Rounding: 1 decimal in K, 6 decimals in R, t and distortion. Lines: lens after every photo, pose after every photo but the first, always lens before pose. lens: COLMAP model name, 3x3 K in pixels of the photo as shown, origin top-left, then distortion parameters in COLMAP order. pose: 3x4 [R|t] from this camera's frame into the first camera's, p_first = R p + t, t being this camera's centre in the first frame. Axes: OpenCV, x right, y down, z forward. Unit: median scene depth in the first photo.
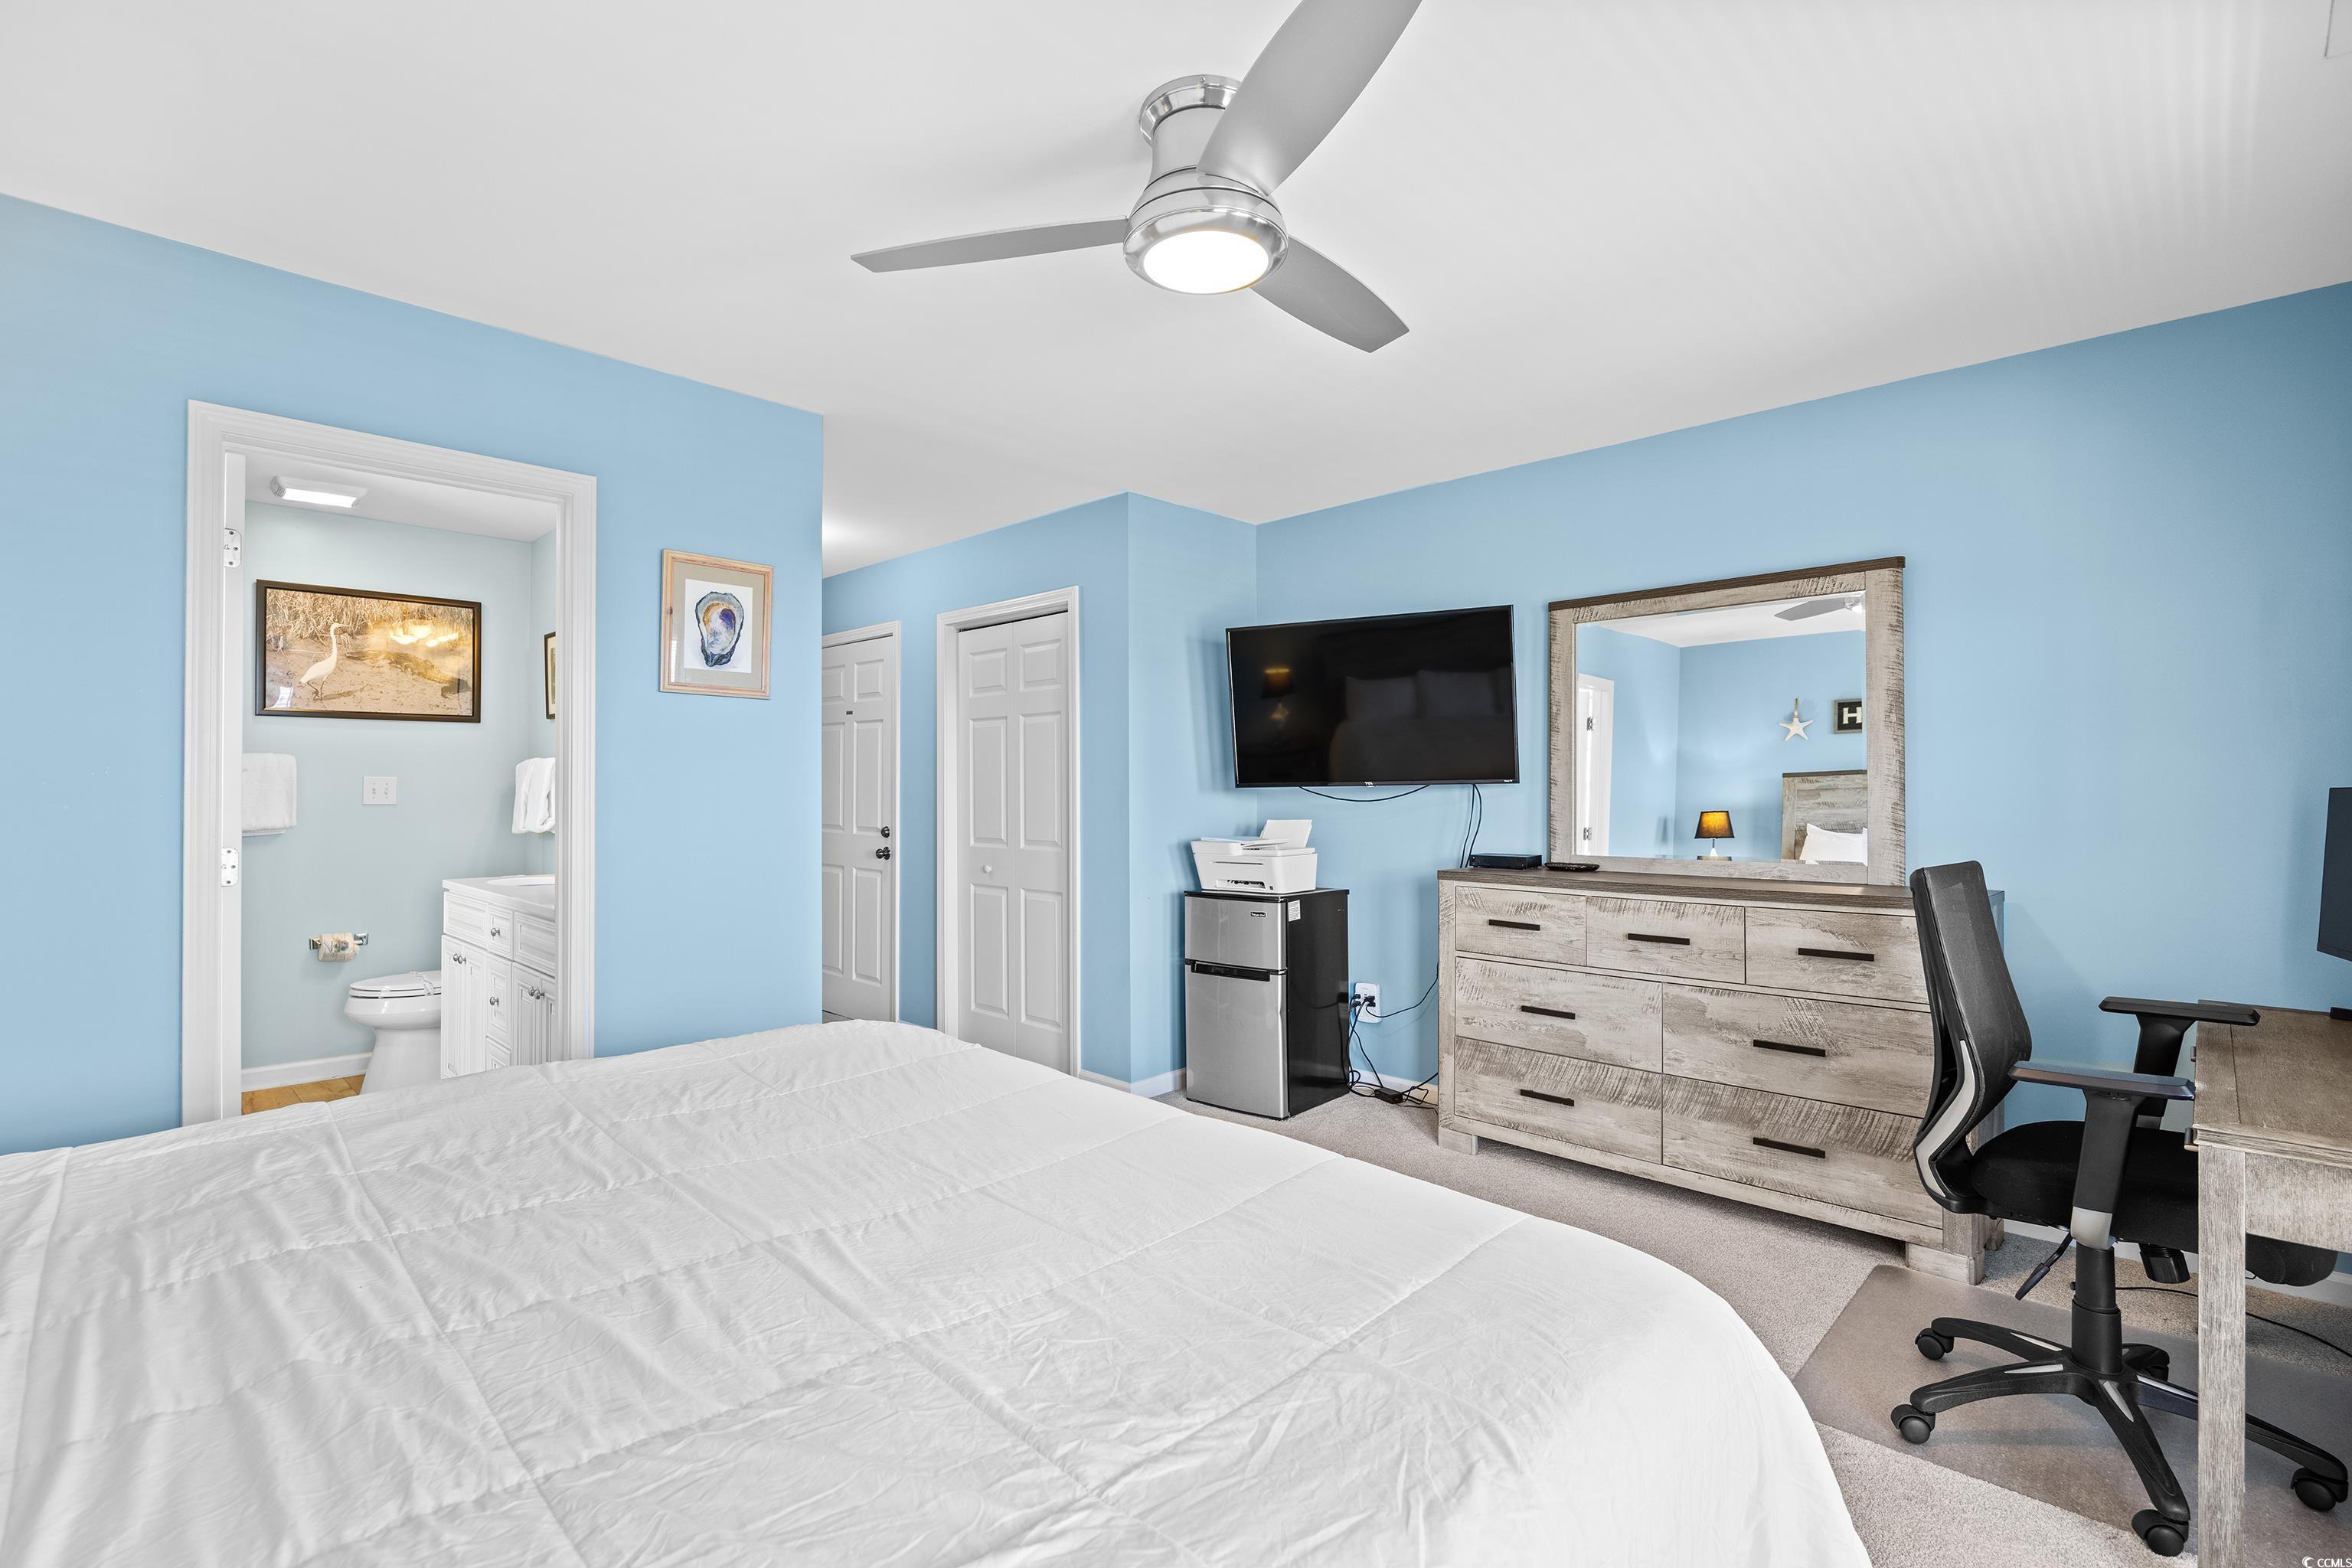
lens RADIAL K [[1084.3, 0, 1178.2], [0, 1084.3, 778.0], [0, 0, 1]] dist [-0.014716, 0.000246]
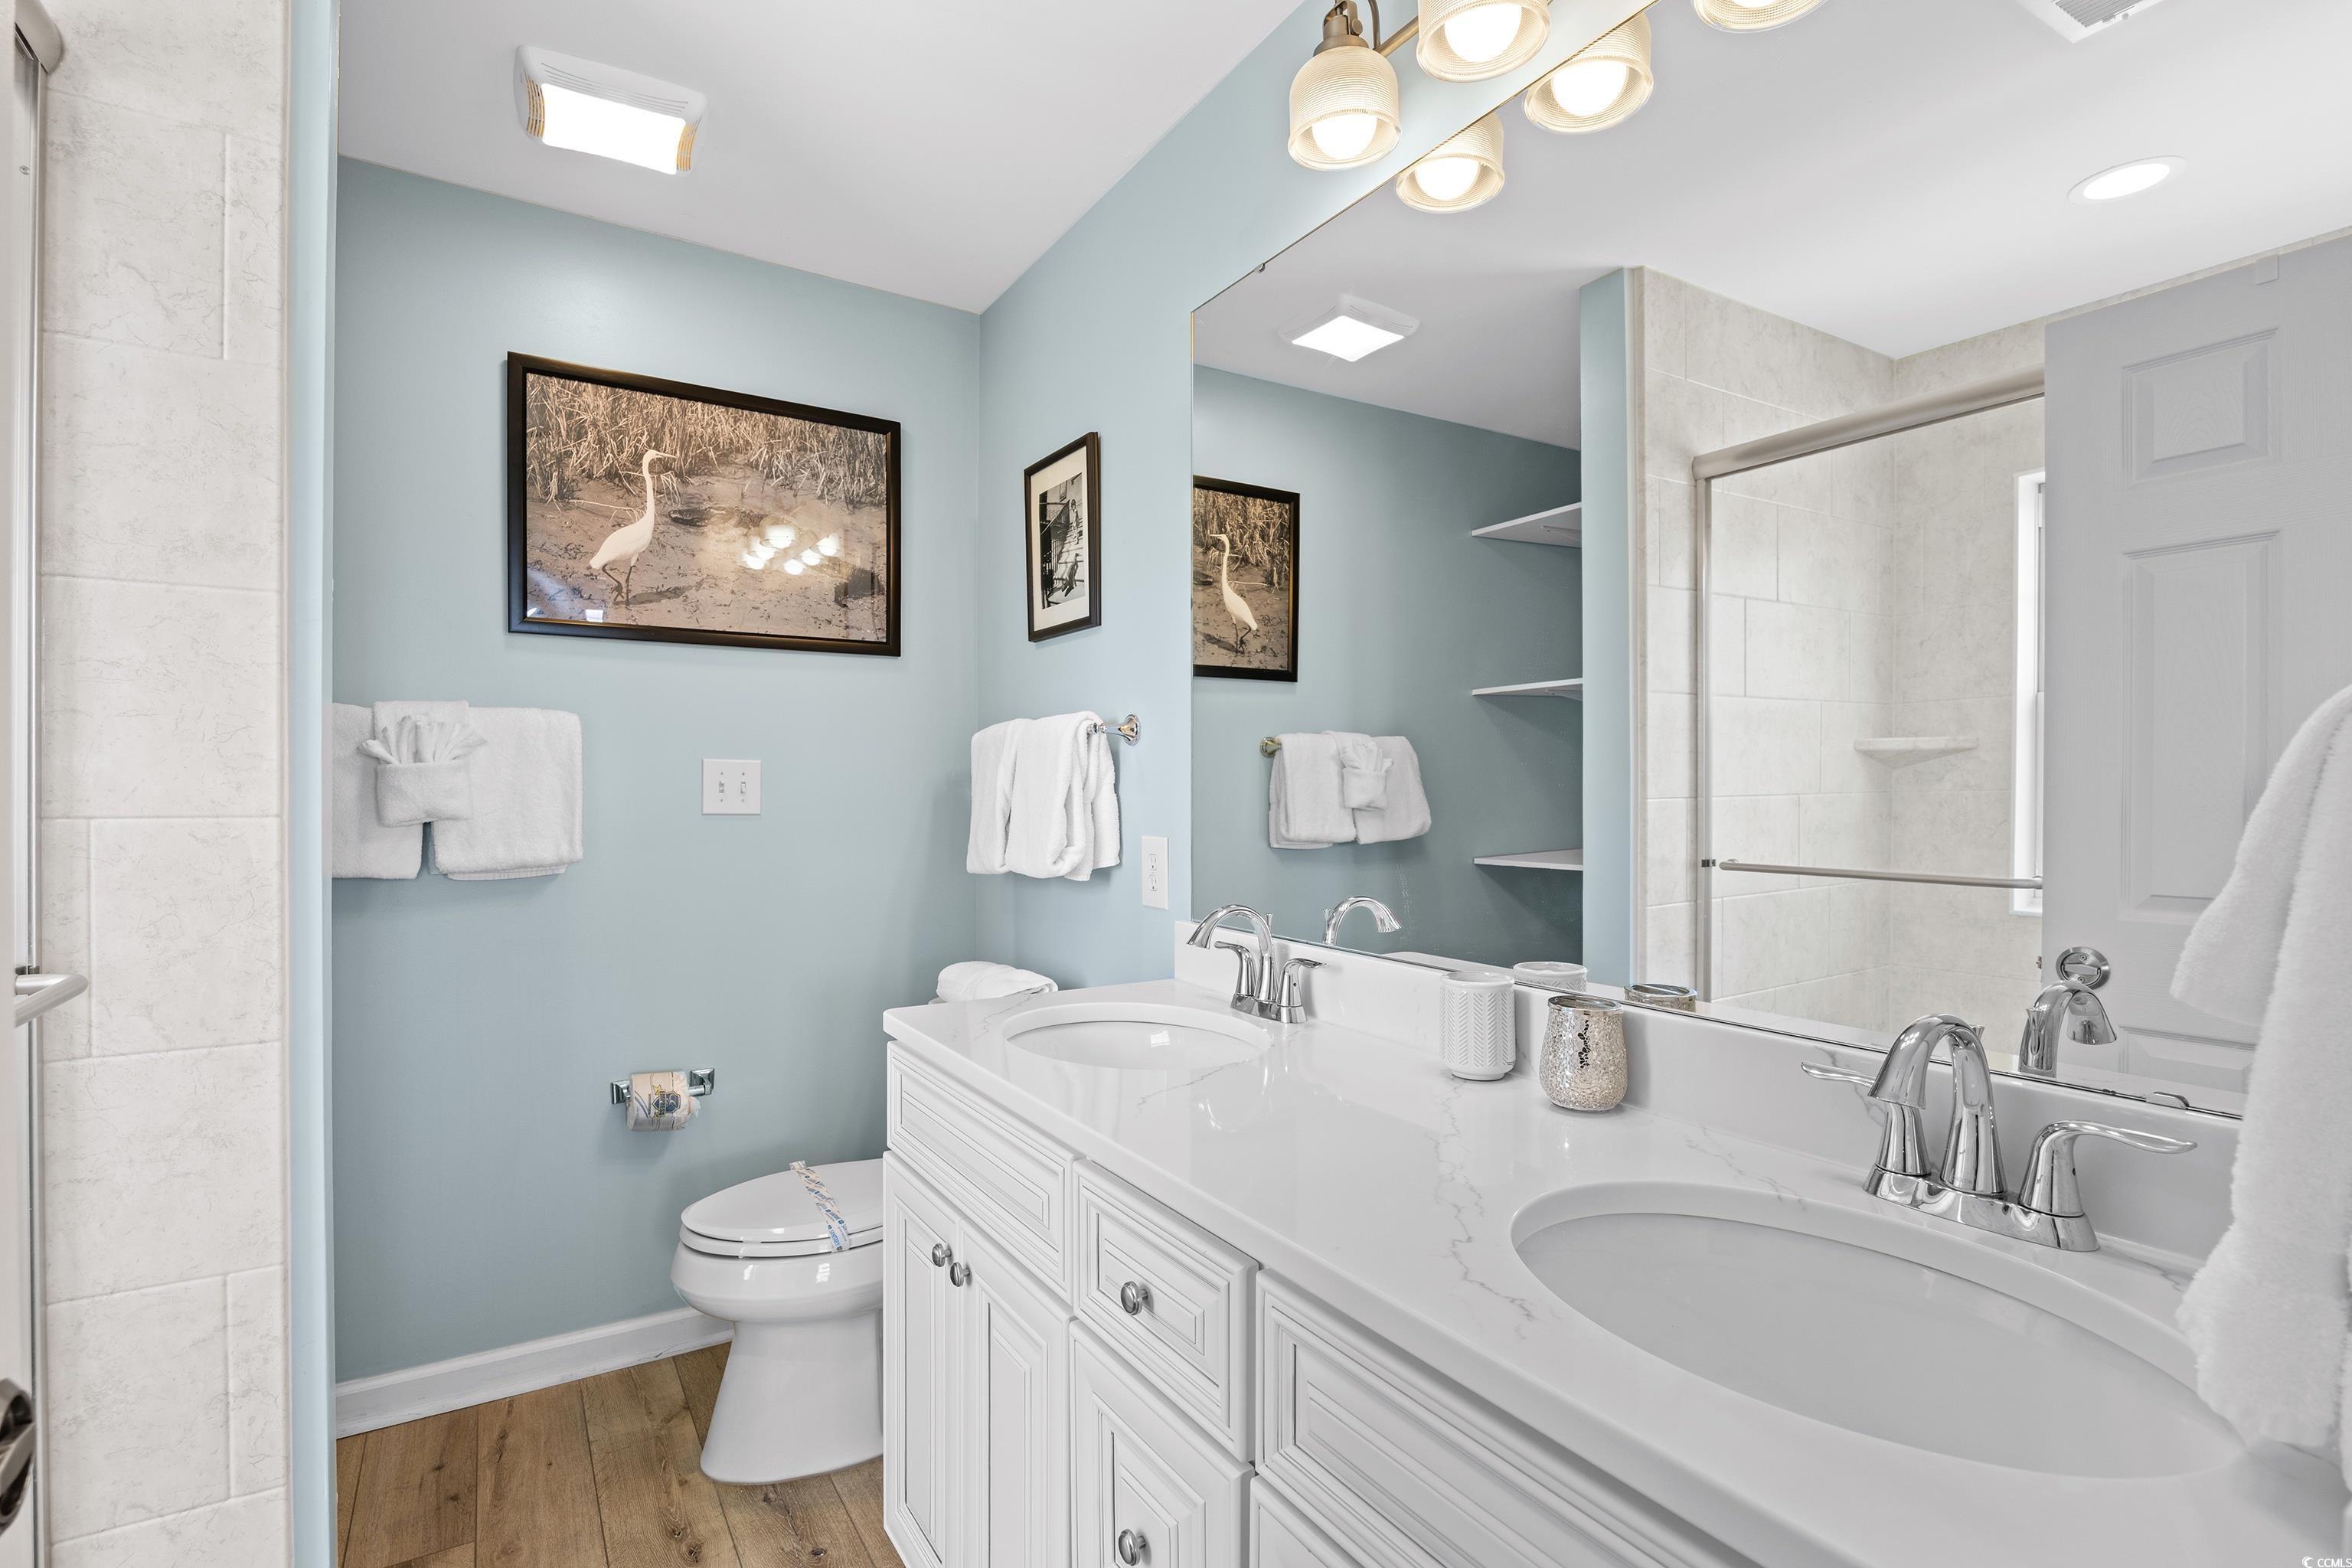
lens RADIAL K [[1084.3, 0, 1168.6], [0, 1084.3, 796.0], [0, 0, 1]] dist [-0.014716, 0.000246]
pose [[0.971173, 0.001616, -0.238369, -0.434989], [0.001982, 0.999888, 0.014852, 0.009381], [0.238366, -0.014897, 0.971061, 0.572702]]
